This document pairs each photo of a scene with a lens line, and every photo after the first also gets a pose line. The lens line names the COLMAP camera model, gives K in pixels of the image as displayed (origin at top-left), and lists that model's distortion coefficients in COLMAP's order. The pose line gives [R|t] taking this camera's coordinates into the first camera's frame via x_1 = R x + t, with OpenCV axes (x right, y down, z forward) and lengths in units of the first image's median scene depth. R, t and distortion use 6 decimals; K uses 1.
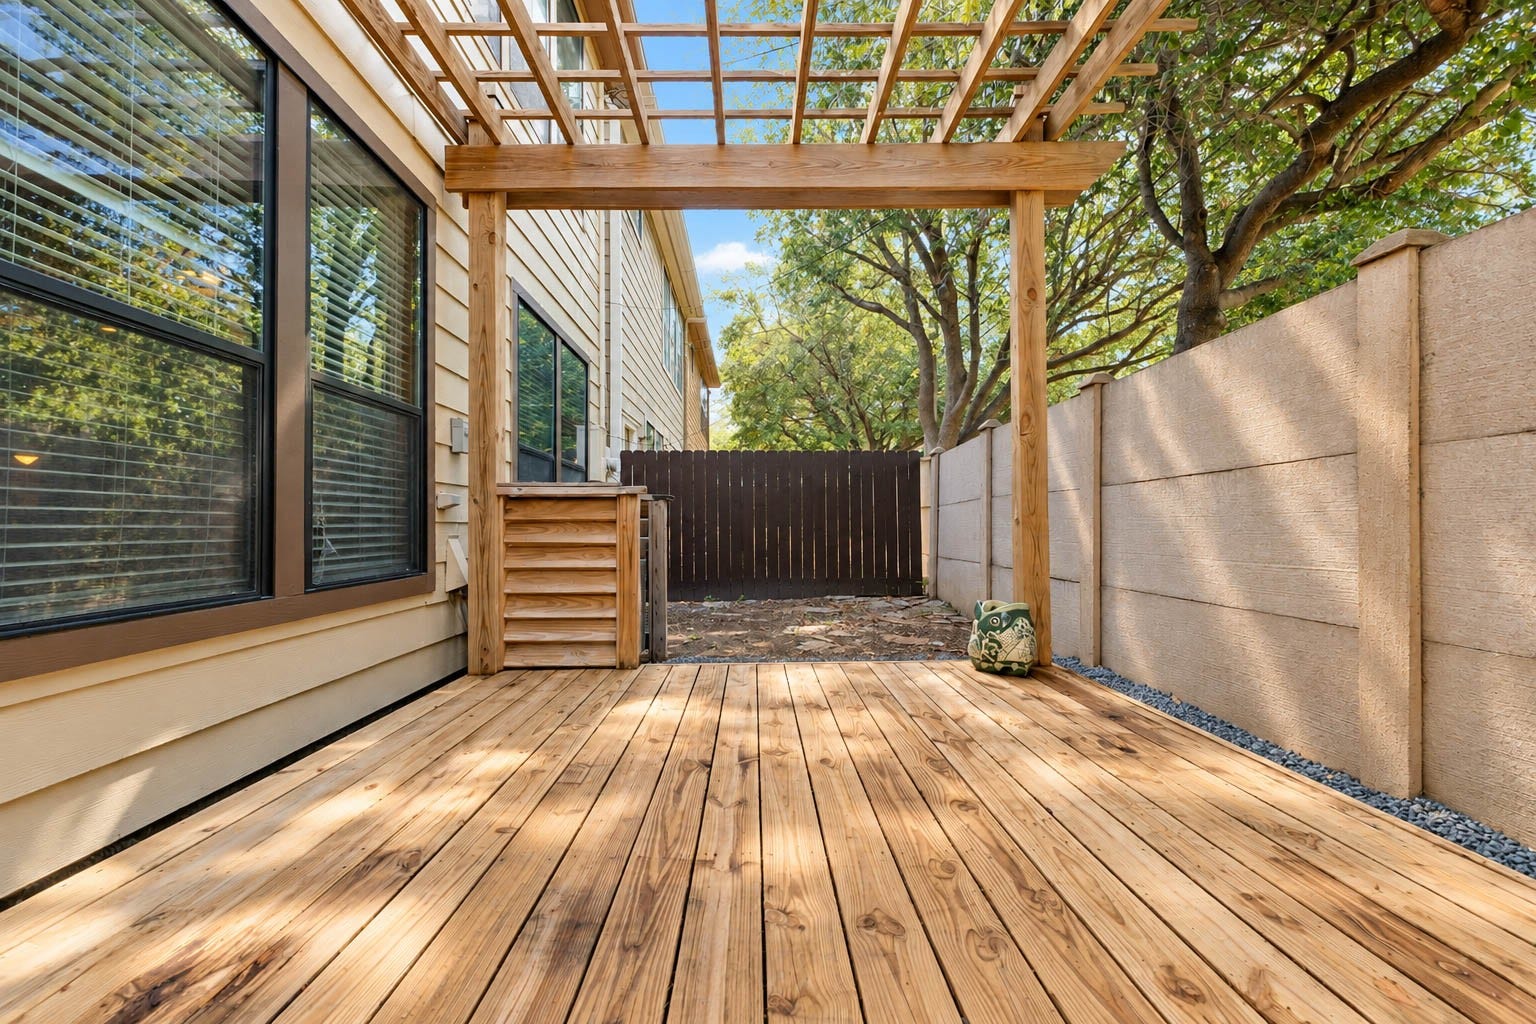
lens RADIAL K [[689.3, 0, 768.8], [0, 689.3, 515.0], [0, 0, 1]] dist [0.003582, 0.000135]
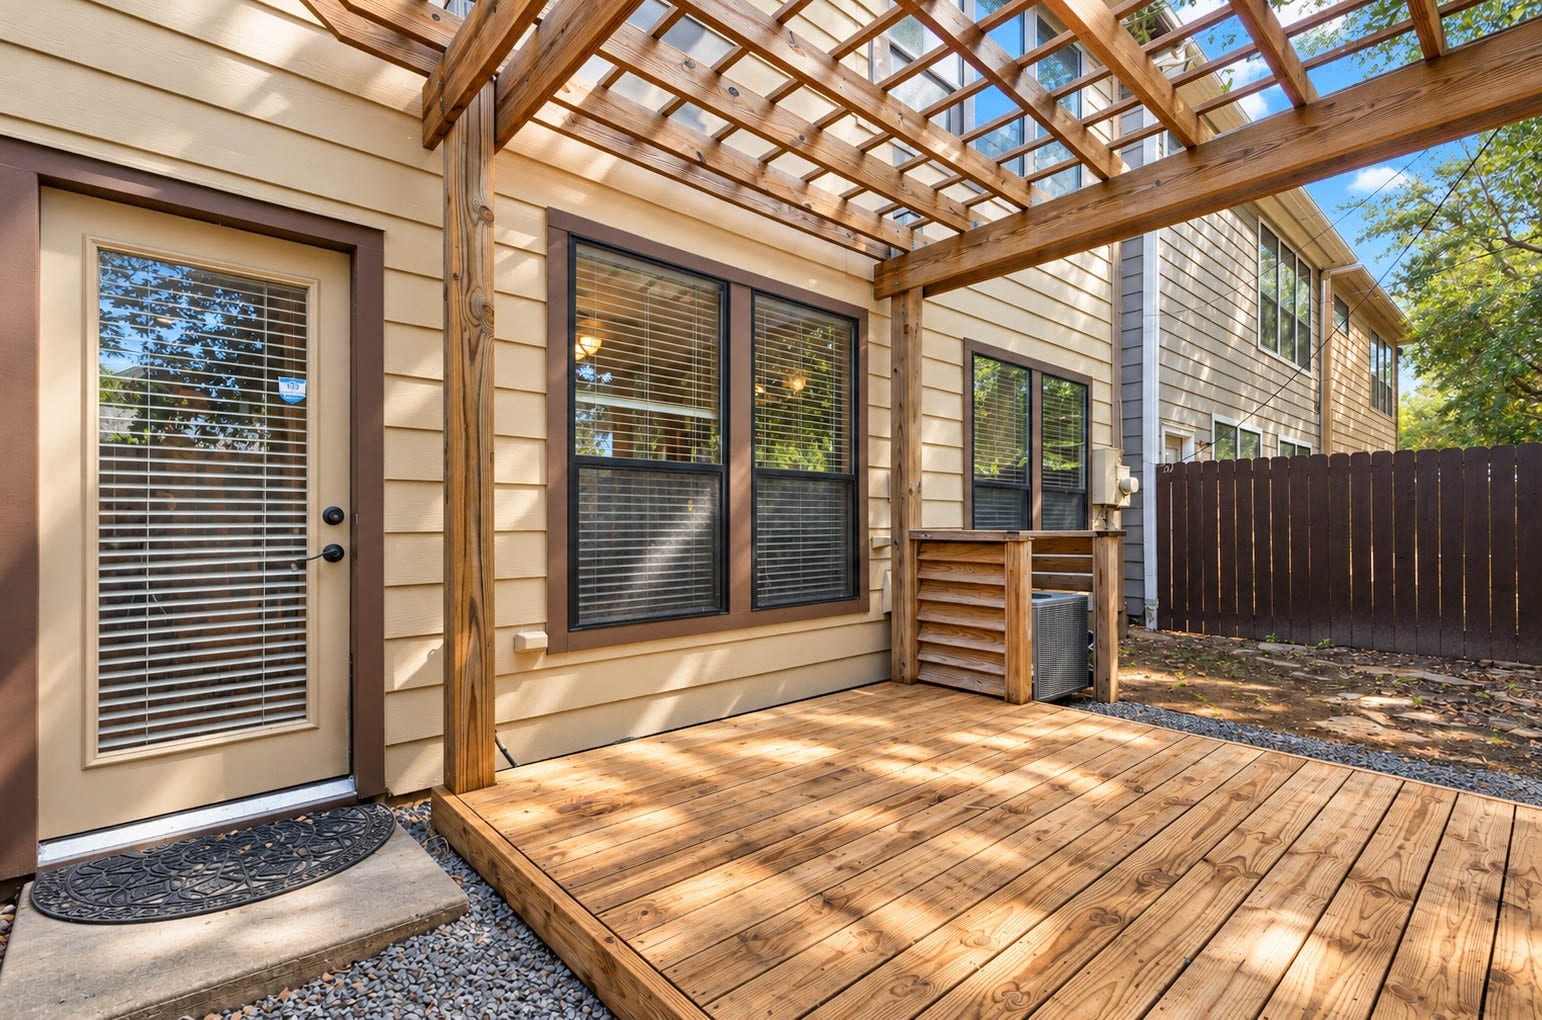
lens RADIAL K [[700.6, 0, 768.2], [0, 700.6, 514.2], [0, 0, 1]] dist [0.001097, -0.000018]
pose [[0.641701, 0.002517, -0.766951, 0.402164], [0.002981, 0.999979, 0.005776, -0.082065], [0.766949, -0.005993, 0.641680, 0.009047]]
